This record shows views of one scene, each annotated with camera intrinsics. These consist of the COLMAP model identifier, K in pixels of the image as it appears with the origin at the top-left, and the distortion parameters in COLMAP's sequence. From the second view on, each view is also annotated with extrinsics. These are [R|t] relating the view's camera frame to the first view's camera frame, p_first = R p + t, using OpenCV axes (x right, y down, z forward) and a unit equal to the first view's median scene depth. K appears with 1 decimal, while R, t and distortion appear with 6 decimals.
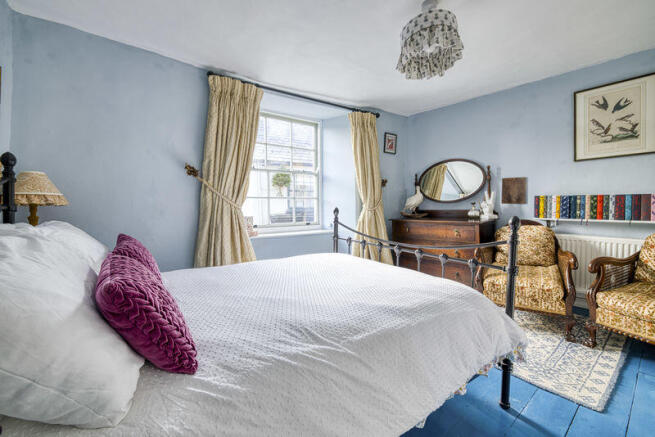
lens RADIAL K [[273.1, 0, 336.6], [0, 273.1, 210.4], [0, 0, 1]] dist [-0.000075, 0.000079]
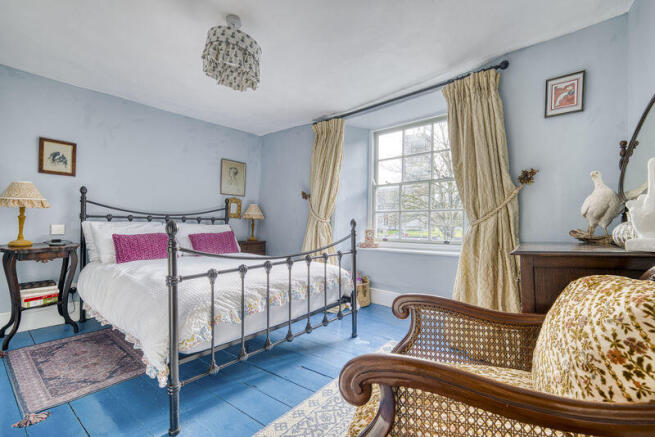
lens RADIAL K [[289.4, 0, 332.4], [0, 289.4, 218.9], [0, 0, 1]] dist [-0.004172, 0.000008]
pose [[0.247227, -0.014880, -0.968843, 0.771326], [-0.024830, 0.999456, -0.021686, 0.009543], [0.968639, 0.029418, 0.246723, 0.577577]]
